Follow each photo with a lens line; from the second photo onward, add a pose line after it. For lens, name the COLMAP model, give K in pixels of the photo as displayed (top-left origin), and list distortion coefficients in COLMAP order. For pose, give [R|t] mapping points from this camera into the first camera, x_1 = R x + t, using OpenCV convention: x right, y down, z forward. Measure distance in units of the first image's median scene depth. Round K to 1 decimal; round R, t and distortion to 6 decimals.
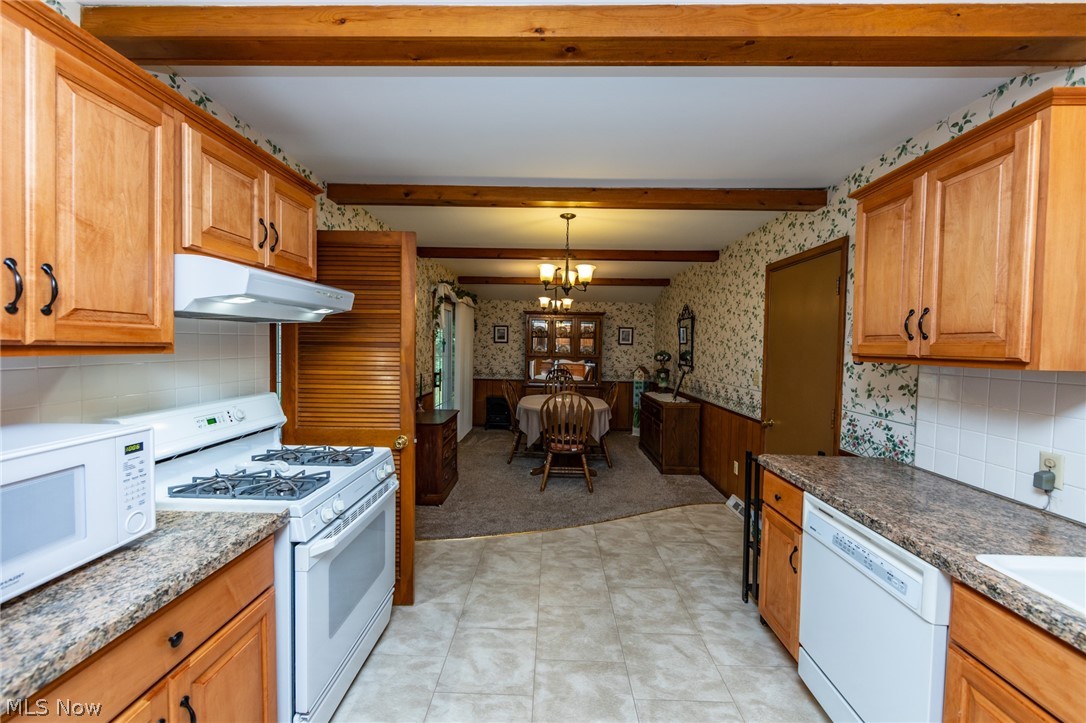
lens RADIAL K [[425.7, 0, 544.8], [0, 425.7, 356.5], [0, 0, 1]] dist [-0.002709, 0.000138]
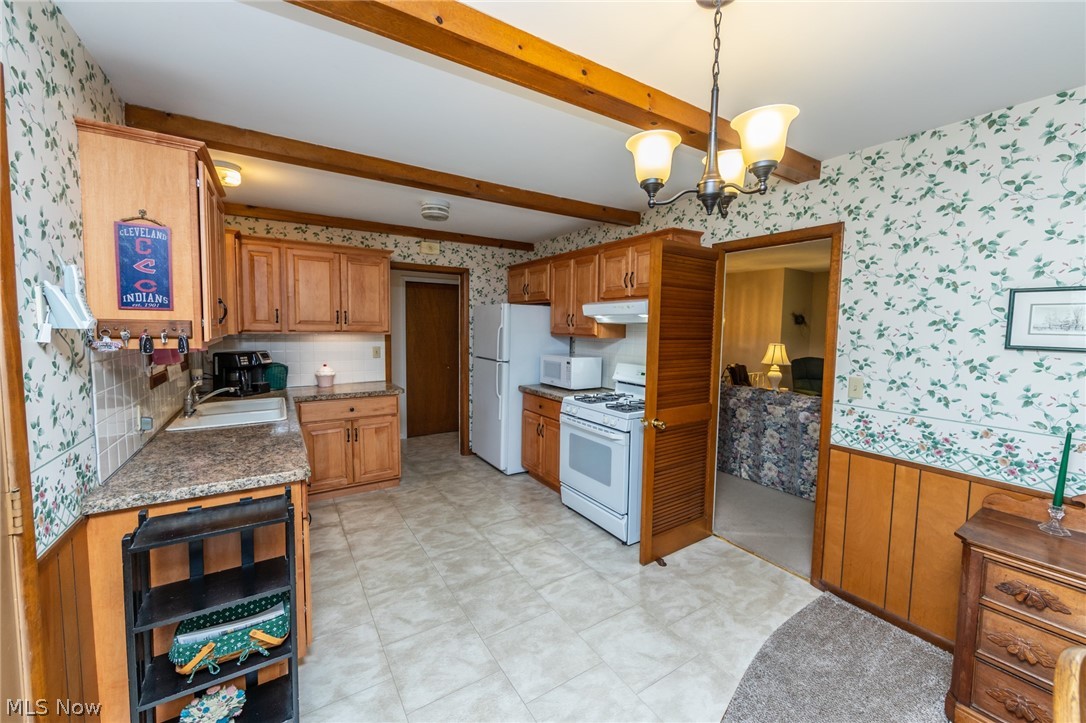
lens RADIAL K [[425.7, 0, 554.5], [0, 425.7, 354.2], [0, 0, 1]] dist [-0.002956, -0.000012]
pose [[-0.822743, 0.008641, -0.568348, 0.465828], [-0.045457, 0.995682, 0.080941, -0.056967], [0.566593, 0.092429, -0.818798, 1.540846]]
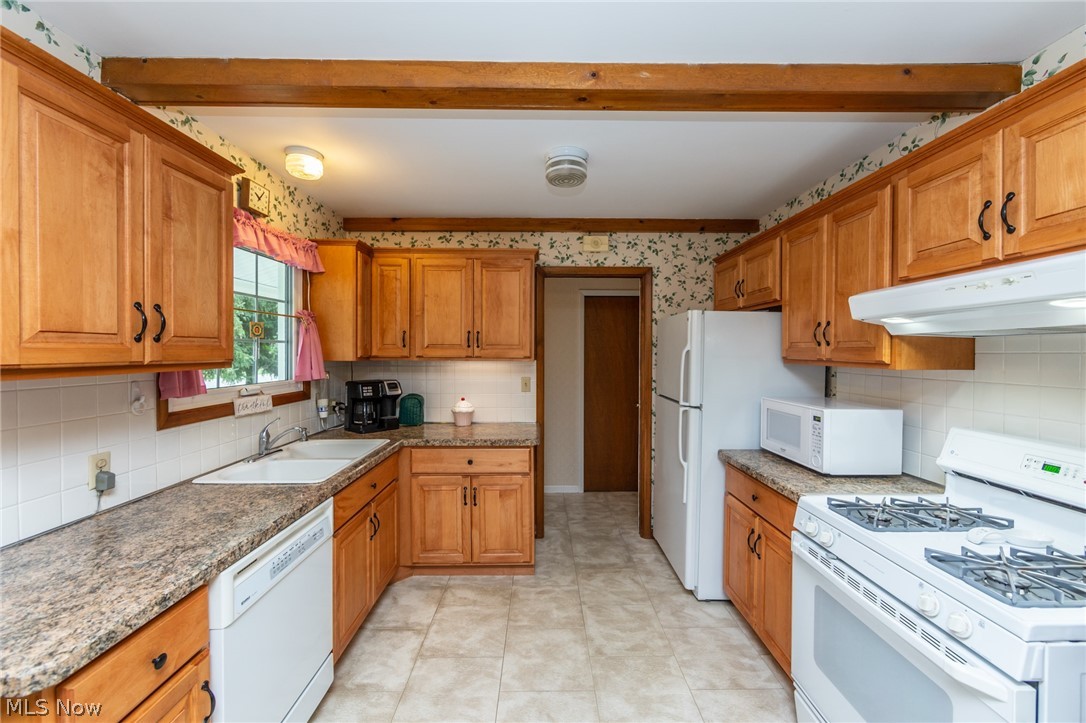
lens RADIAL K [[425.7, 0, 544.8], [0, 425.7, 356.5], [0, 0, 1]] dist [-0.002709, 0.000138]
pose [[-0.999362, -0.020631, -0.029152, 0.090341], [-0.021779, 0.998977, 0.039639, -0.035850], [0.028304, 0.040248, -0.998789, 1.089460]]
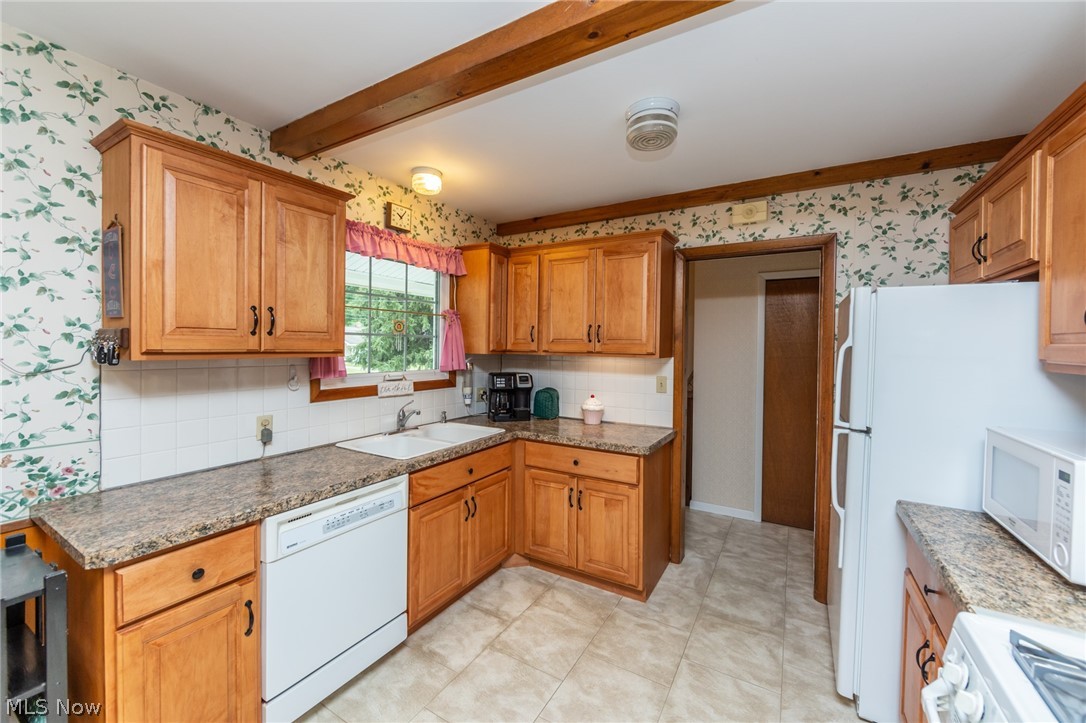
lens RADIAL K [[425.4, 0, 545.6], [0, 425.4, 352.2], [0, 0, 1]] dist [-0.002143, -0.000028]
pose [[-0.870104, -0.035852, 0.491563, -0.166967], [-0.014609, 0.998789, 0.046988, -0.034480], [-0.492652, 0.033703, -0.869574, 0.946599]]
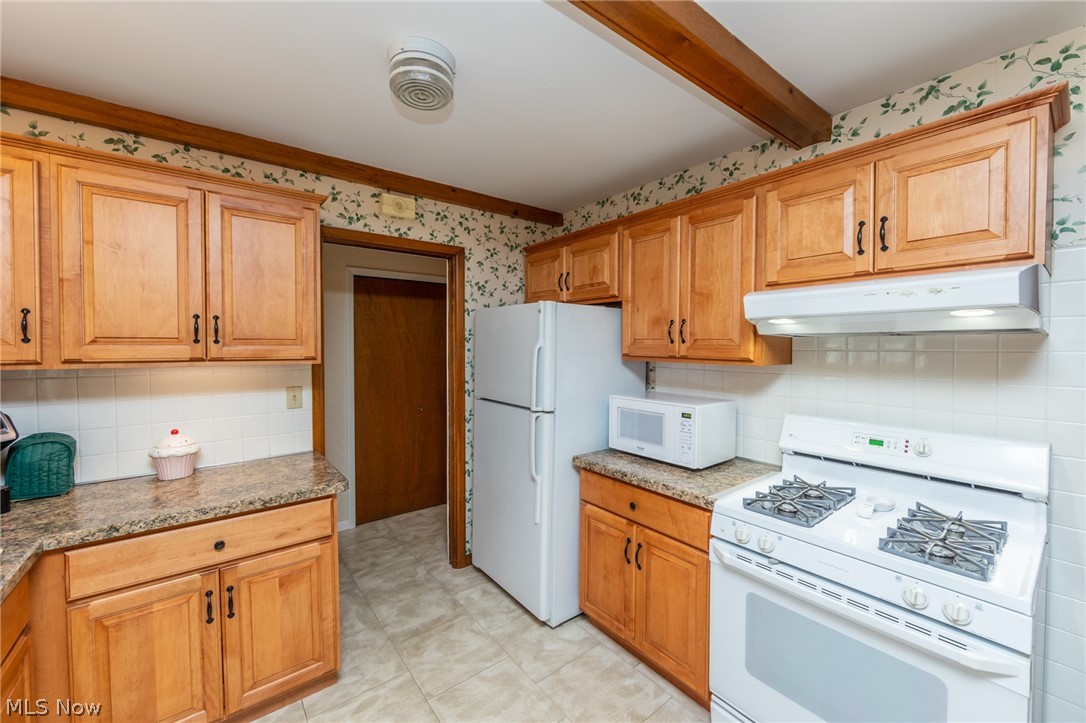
lens RADIAL K [[425.5, 0, 543.5], [0, 425.5, 354.0], [0, 0, 1]] dist [-0.003058, 0.000132]
pose [[-0.776076, -0.005262, -0.630617, 0.253808], [-0.033903, 0.998867, 0.033388, -0.033705], [0.629727, 0.047292, -0.775375, 0.798181]]
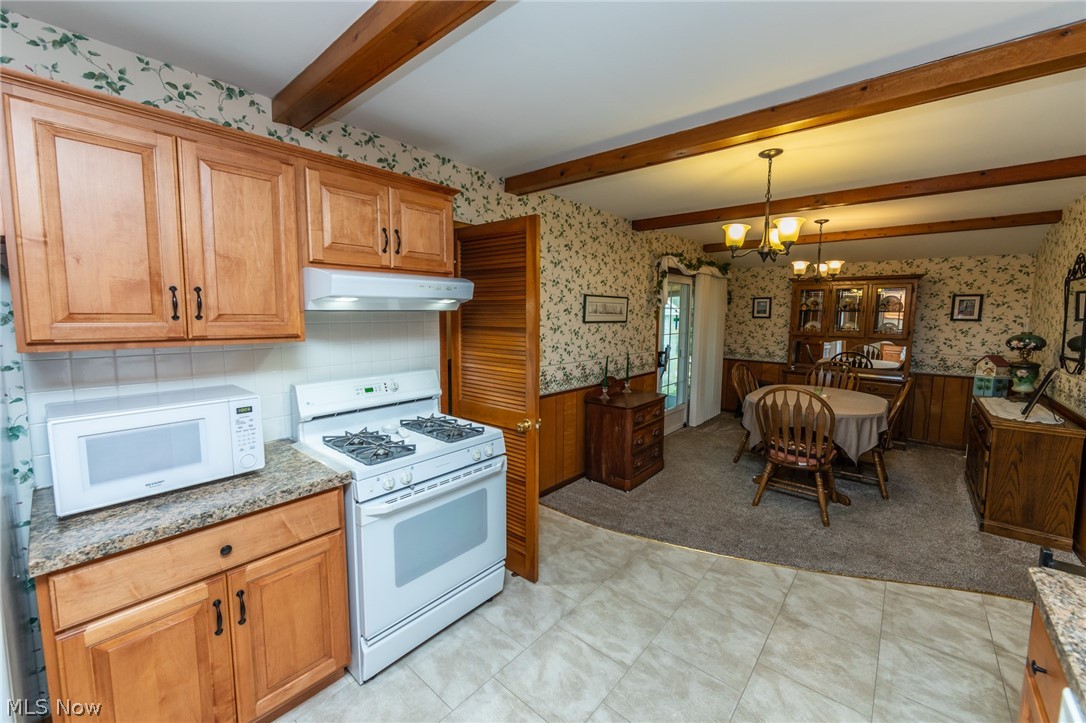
lens RADIAL K [[426.0, 0, 550.3], [0, 426.0, 350.8], [0, 0, 1]] dist [-0.000954, 0.000076]
pose [[0.775394, 0.048245, -0.629633, 0.297078], [-0.013200, 0.998098, 0.060223, -0.034474], [0.631340, -0.038386, 0.774555, 0.216128]]
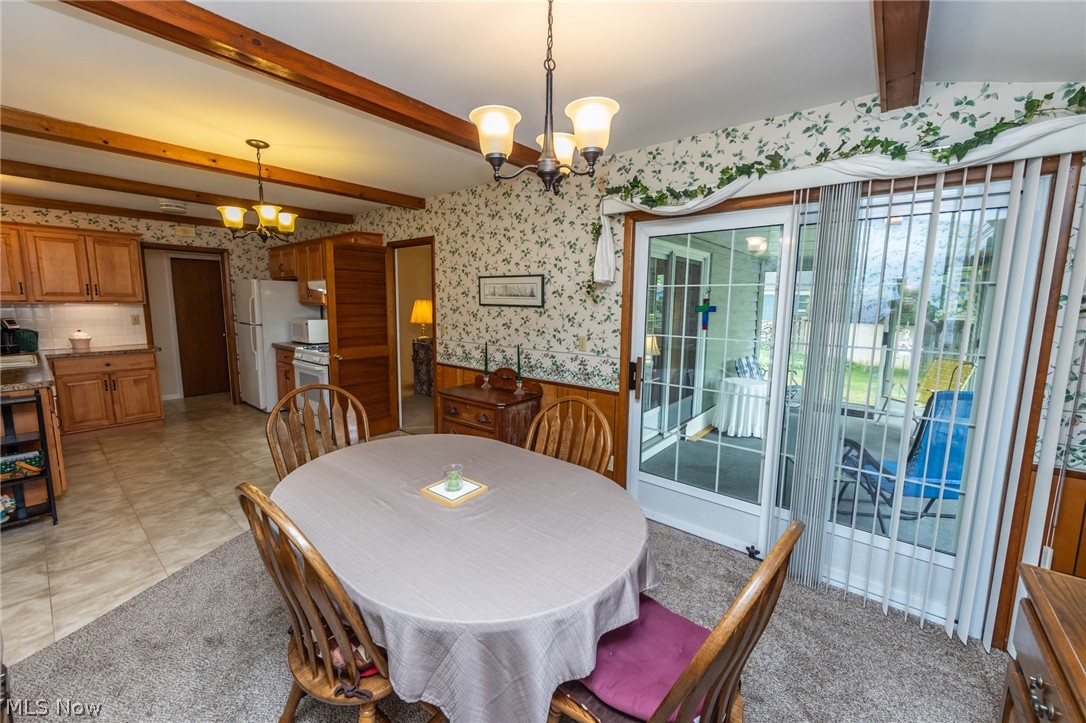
lens RADIAL K [[425.5, 0, 543.5], [0, 425.5, 354.0], [0, 0, 1]] dist [-0.003058, 0.000132]
pose [[-0.617402, 0.074066, -0.783153, 0.475191], [-0.043520, 0.990817, 0.128015, -0.073813], [0.785443, 0.113119, -0.608509, 2.441276]]
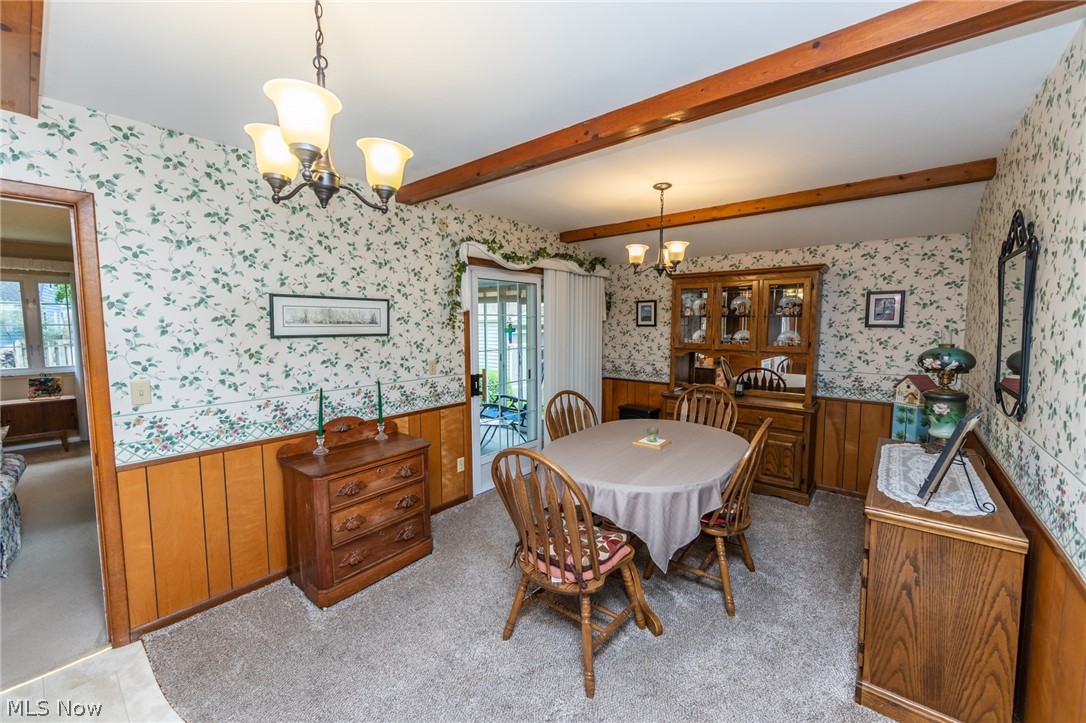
lens RADIAL K [[425.5, 0, 543.5], [0, 425.5, 354.0], [0, 0, 1]] dist [-0.003058, 0.000132]
pose [[0.786129, 0.027138, -0.617467, 0.506302], [-0.000496, 0.999063, 0.043278, -0.049362], [0.618063, -0.033716, 0.785405, 1.036201]]
